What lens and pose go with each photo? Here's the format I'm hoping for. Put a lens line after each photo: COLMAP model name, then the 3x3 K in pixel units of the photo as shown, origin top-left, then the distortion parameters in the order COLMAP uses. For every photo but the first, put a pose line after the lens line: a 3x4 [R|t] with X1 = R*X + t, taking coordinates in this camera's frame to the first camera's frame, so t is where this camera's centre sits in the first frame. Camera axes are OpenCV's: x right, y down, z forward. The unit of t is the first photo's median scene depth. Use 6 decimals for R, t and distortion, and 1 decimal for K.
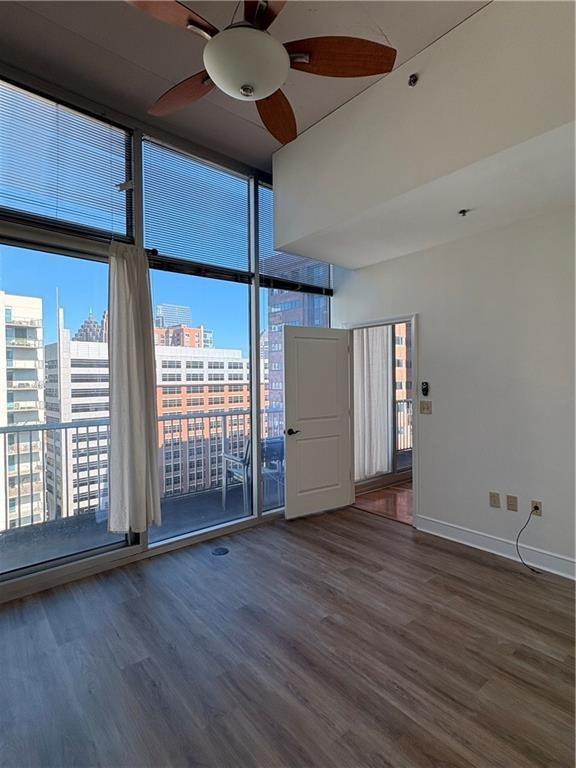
lens RADIAL K [[394.3, 0, 288.0], [0, 394.3, 384.0], [0, 0, 1]] dist [0.001789, 0.000200]
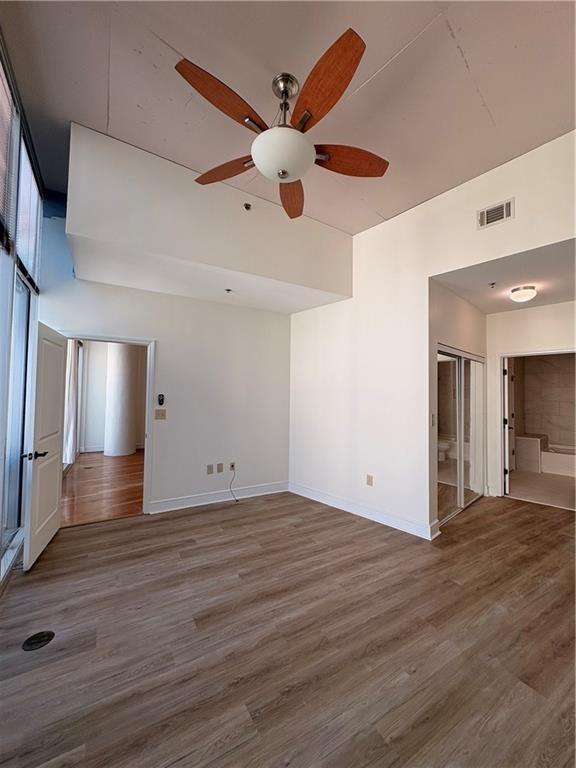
lens RADIAL K [[303.3, 0, 287.5], [0, 303.3, 383.6], [0, 0, 1]] dist [0.000109, 0.000228]
pose [[0.159873, 0.046276, 0.986052, -0.729325], [-0.001453, 0.998911, -0.046644, 0.006725], [-0.987137, 0.006025, 0.159766, 0.558121]]
